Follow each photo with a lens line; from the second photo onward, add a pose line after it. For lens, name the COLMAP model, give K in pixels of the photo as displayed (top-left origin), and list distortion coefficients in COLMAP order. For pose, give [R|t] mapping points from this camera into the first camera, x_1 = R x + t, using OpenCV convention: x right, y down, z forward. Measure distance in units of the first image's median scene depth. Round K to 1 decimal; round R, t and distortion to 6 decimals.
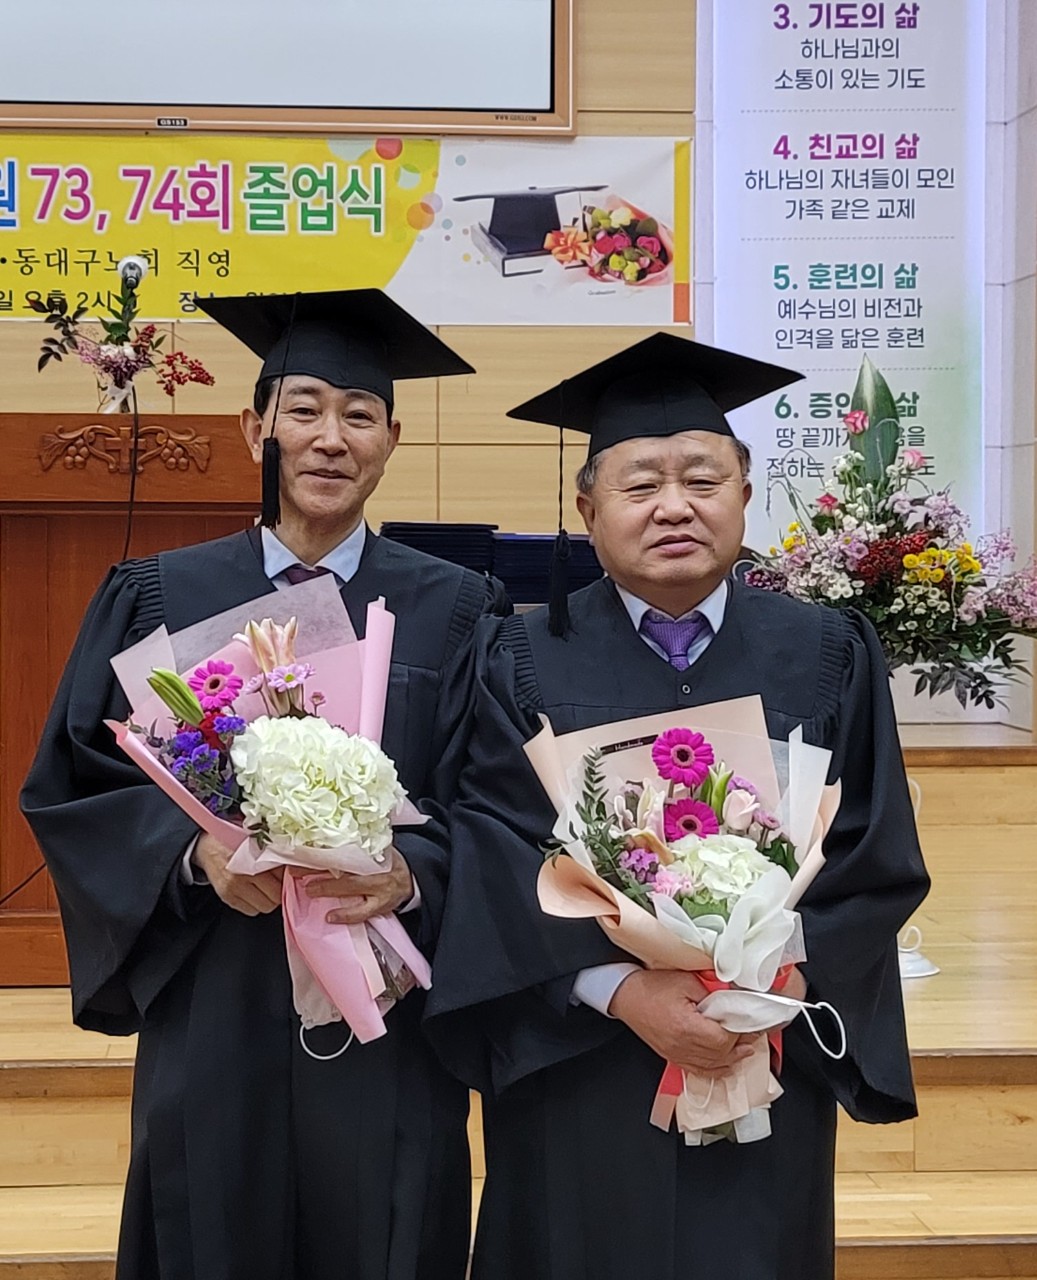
lens RADIAL K [[2673.0, 0, 514.4], [0, 2673.0, 640.2], [0, 0, 1]] dist [0.014390, 0.349812]
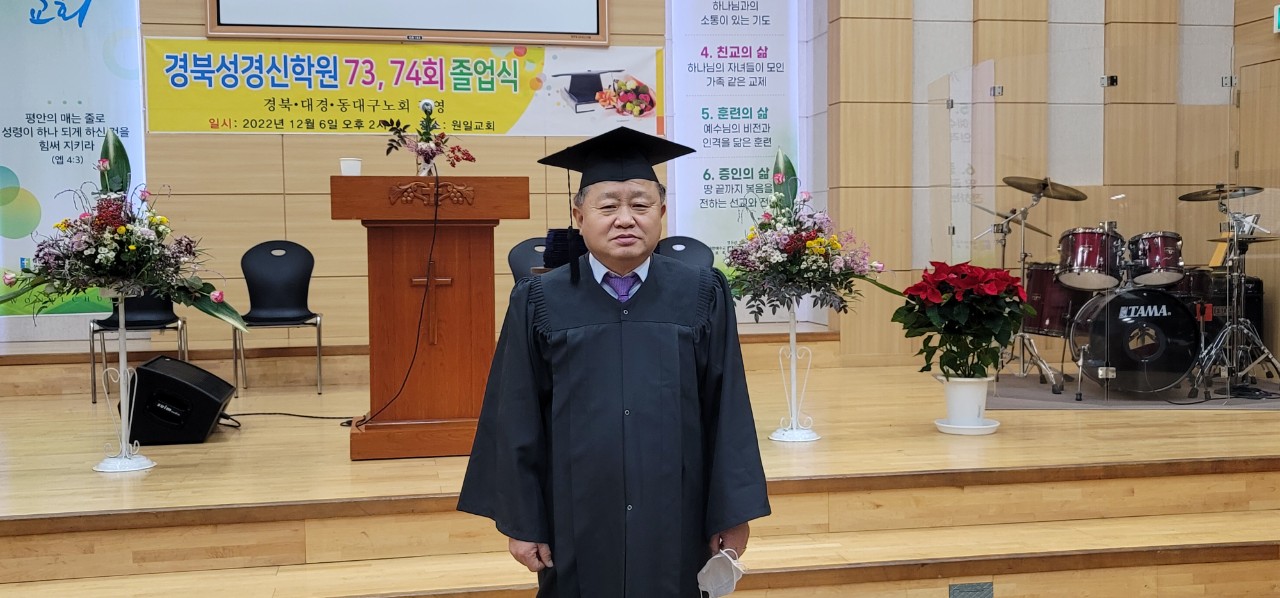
lens RADIAL K [[1224.3, 0, 633.7], [0, 1224.3, 304.1], [0, 0, 1]] dist [0.081059, -0.189253]
pose [[0.993265, -0.017676, 0.114512, -0.072300], [0.016353, 0.999788, 0.012489, 0.002416], [-0.114709, -0.010532, 0.993343, 0.037981]]
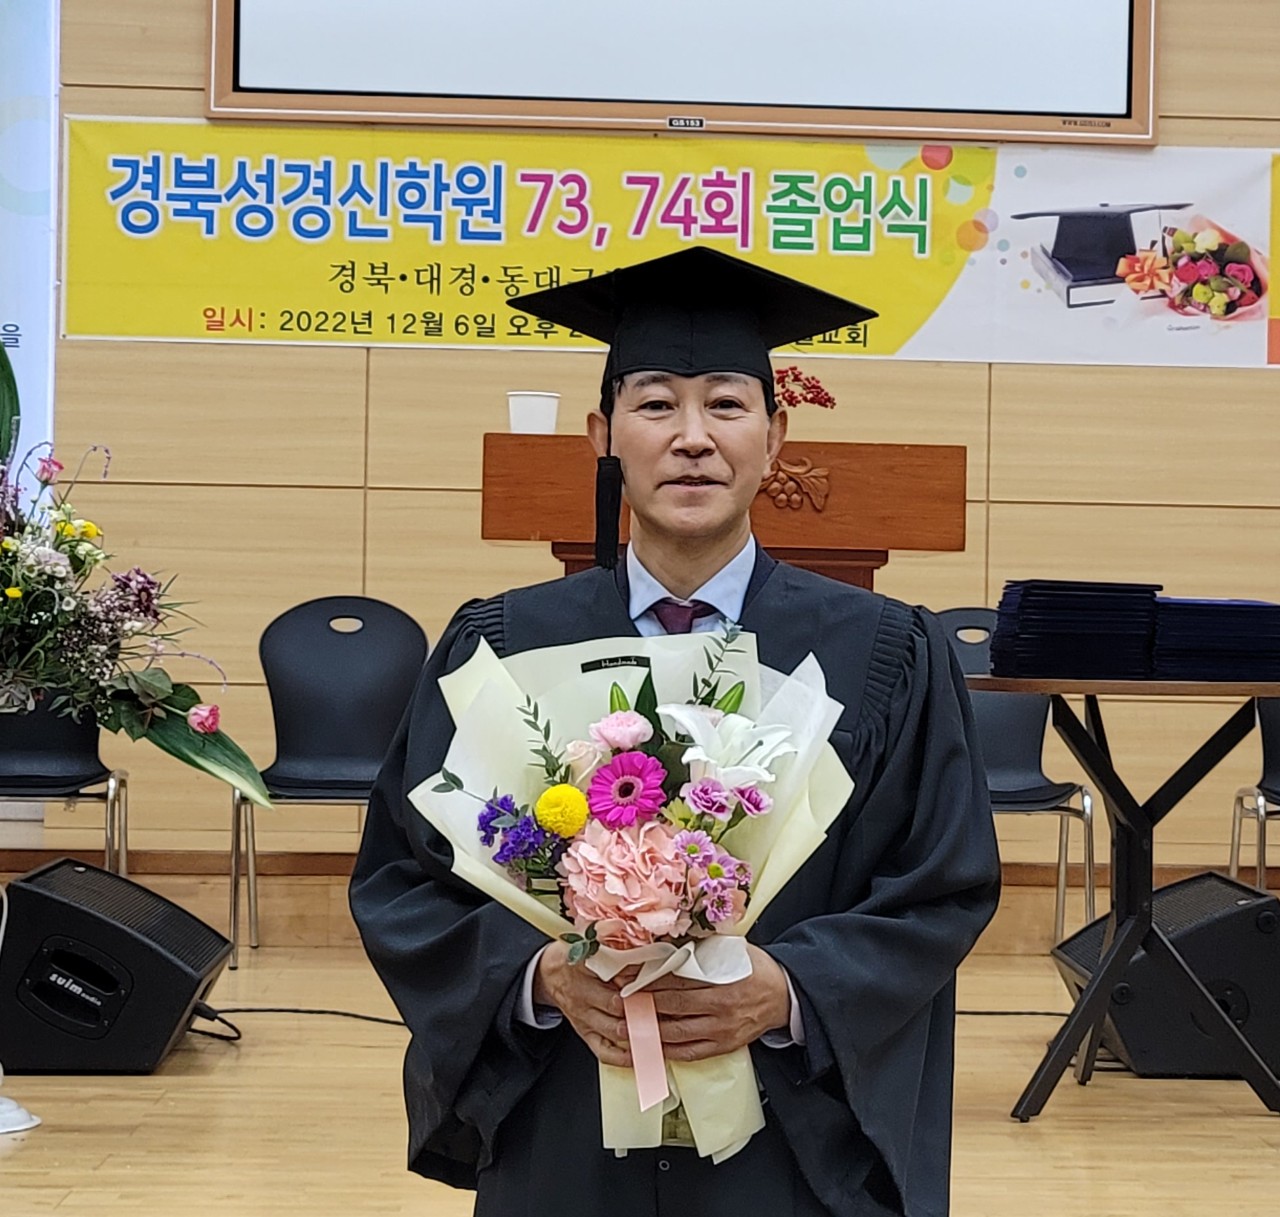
lens RADIAL K [[2880.5, 0, 743.1], [0, 2880.5, 609.6], [0, 0, 1]] dist [0.007374, 0.551146]
pose [[0.999536, 0.019512, -0.023407, -0.084621], [-0.020660, 0.998544, -0.049831, 0.008257], [0.022401, 0.050292, 0.998483, 0.084608]]
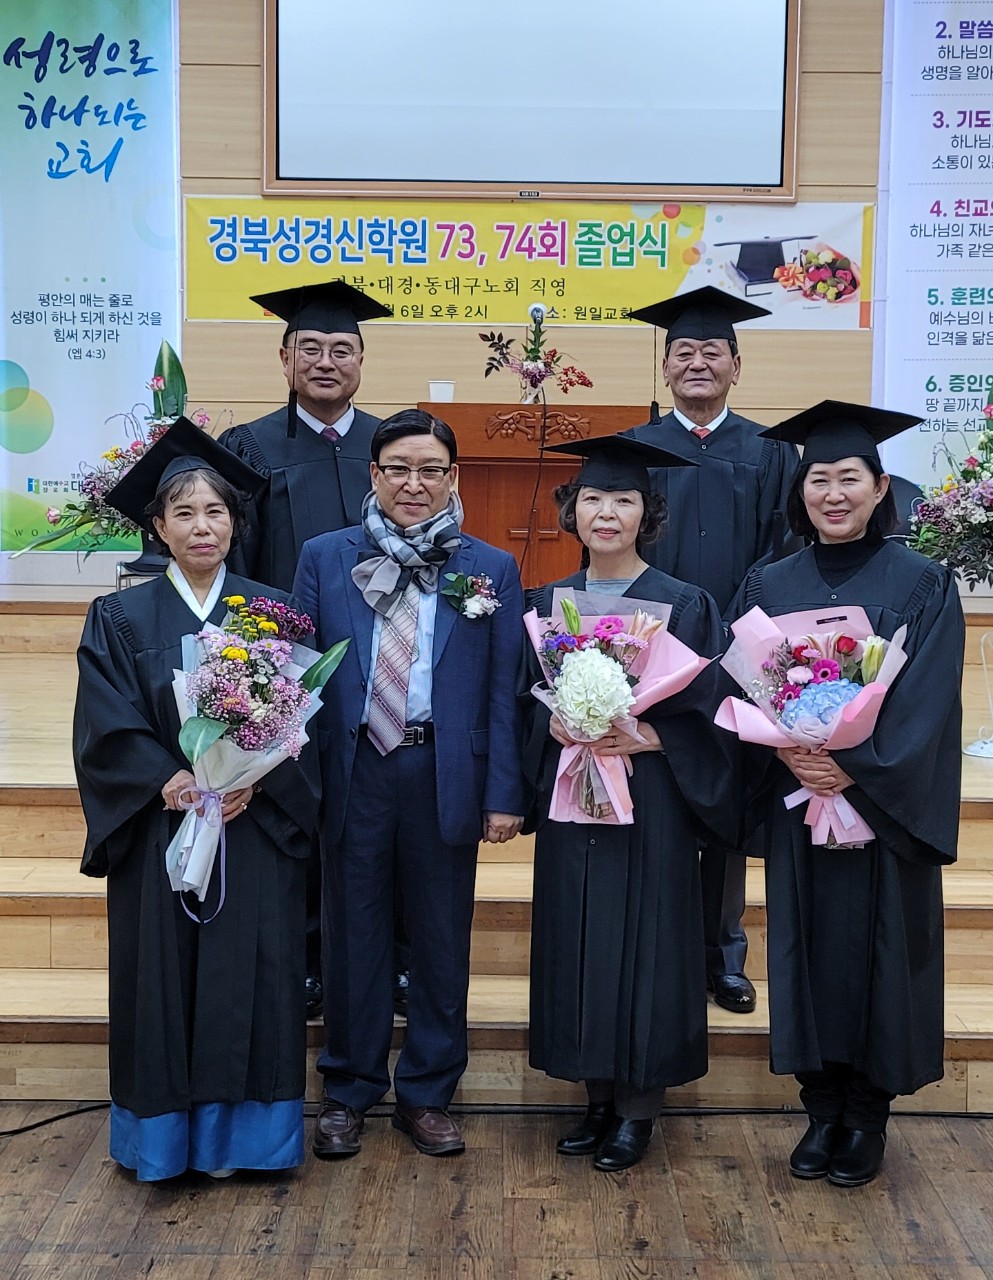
lens RADIAL K [[2126.0, 0, 469.7], [0, 2126.0, 637.0], [0, 0, 1]] dist [0.095486, -0.237969]
pose [[0.995881, 0.020498, -0.088319, -0.049156], [-0.015265, 0.998111, 0.059518, -0.013588], [0.089372, -0.057924, 0.994313, -0.223806]]
